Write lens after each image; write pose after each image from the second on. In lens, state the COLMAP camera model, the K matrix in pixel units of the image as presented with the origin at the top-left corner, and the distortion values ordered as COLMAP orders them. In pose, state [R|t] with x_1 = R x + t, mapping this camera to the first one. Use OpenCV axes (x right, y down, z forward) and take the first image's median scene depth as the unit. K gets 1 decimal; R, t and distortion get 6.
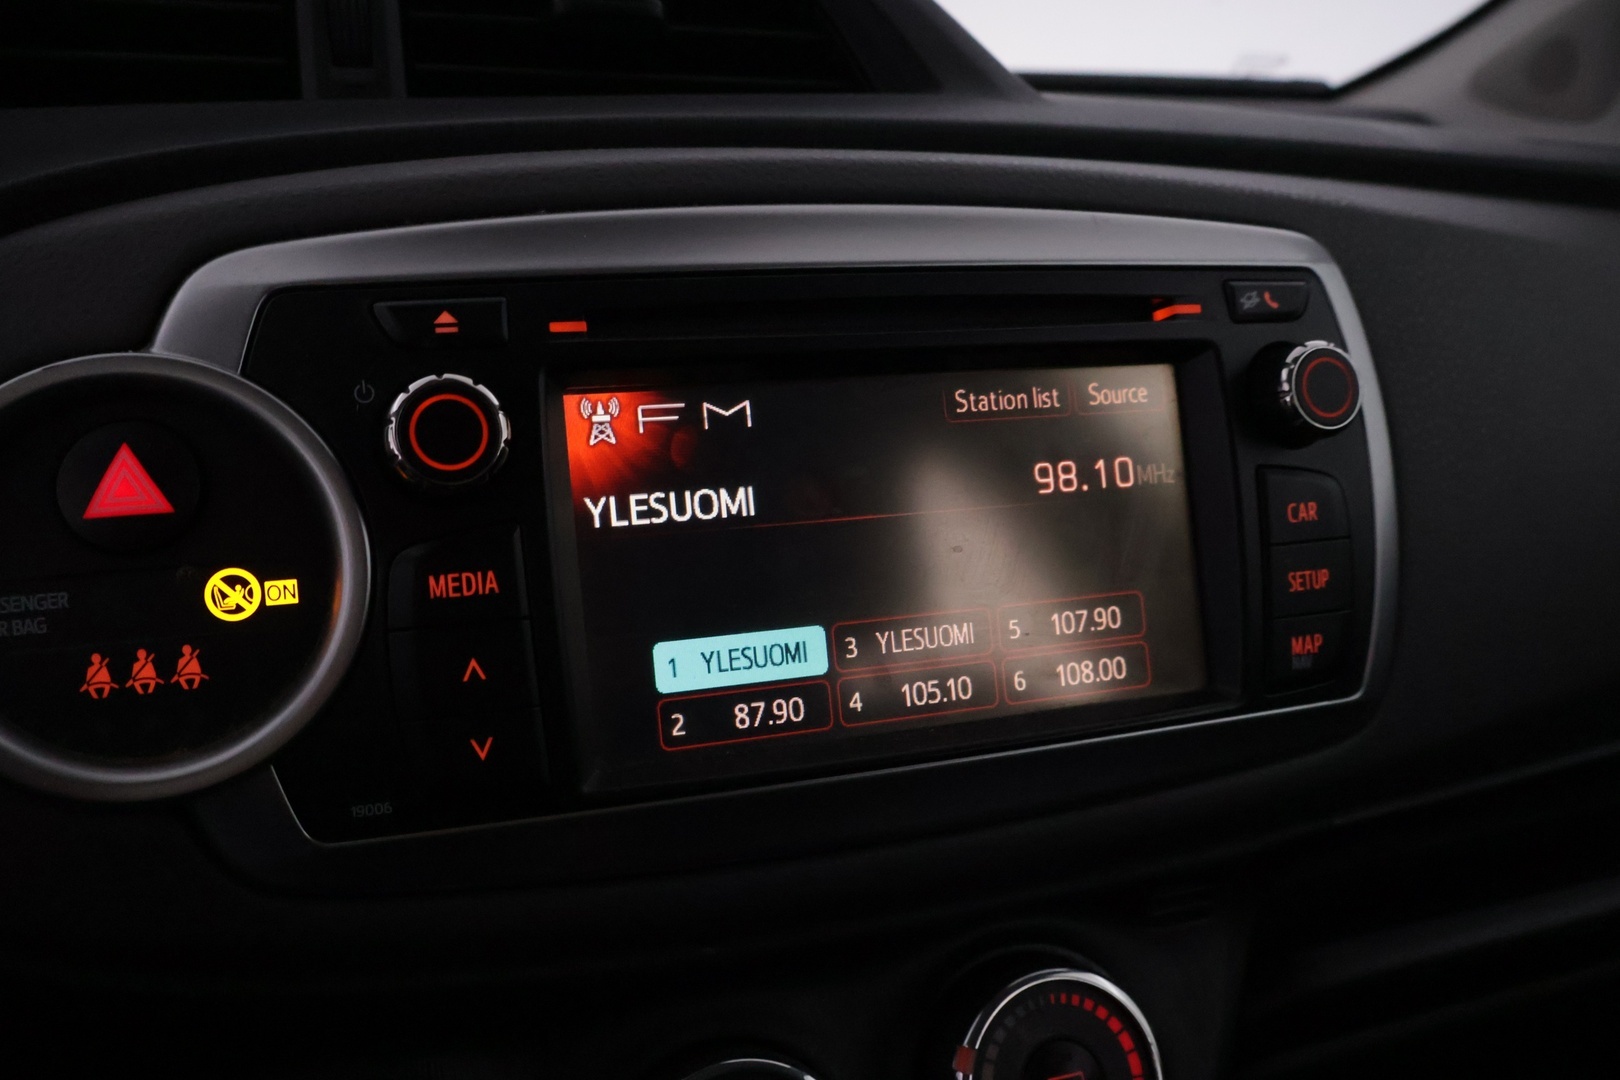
lens RADIAL K [[1342.9, 0, 815.1], [0, 1342.9, 535.3], [0, 0, 1]] dist [-0.016069, 0.001111]
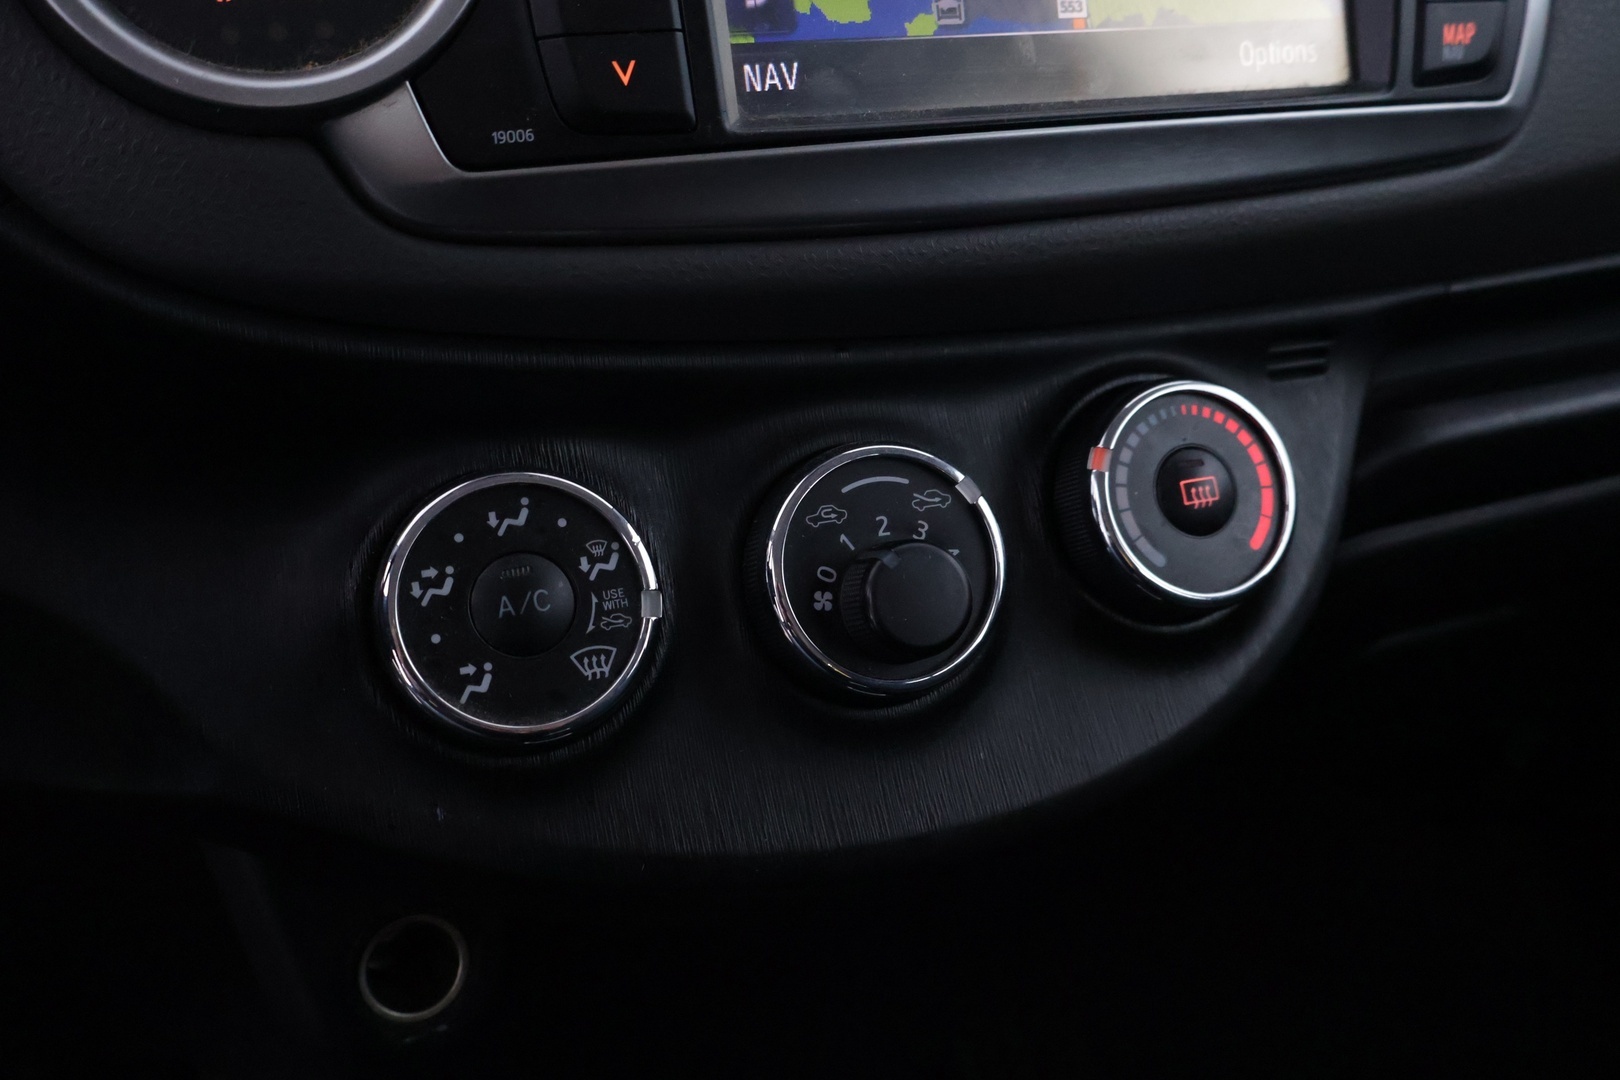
lens RADIAL K [[1342.9, 0, 814.9], [0, 1342.9, 549.7], [0, 0, 1]] dist [-0.016069, 0.001111]
pose [[0.999780, -0.020958, 0.000897, -0.101564], [0.020468, 0.983976, 0.177120, 0.272518], [-0.004594, -0.177063, 0.984189, 0.005077]]
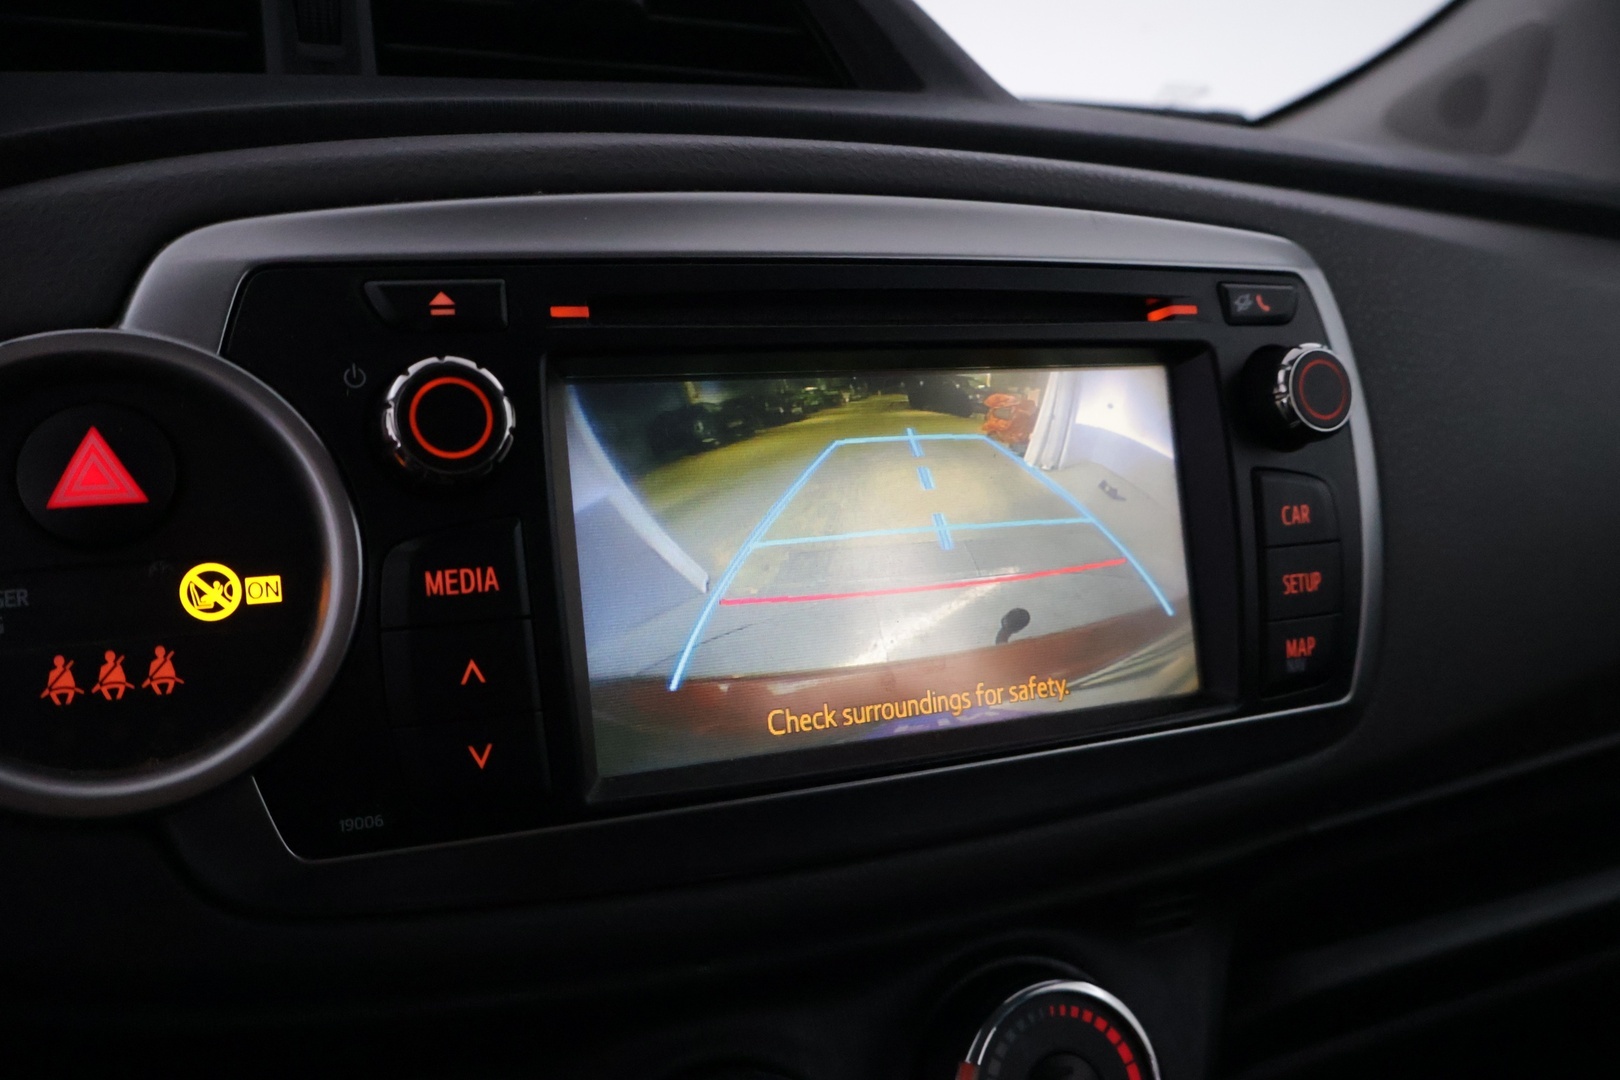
lens RADIAL K [[1342.9, 0, 818.8], [0, 1342.9, 547.2], [0, 0, 1]] dist [-0.016069, 0.001111]
pose [[0.996639, 0.000882, 0.081918, -0.074635], [0.000328, 0.999891, -0.014753, 0.022155], [-0.081922, 0.014730, 0.996530, 0.034815]]
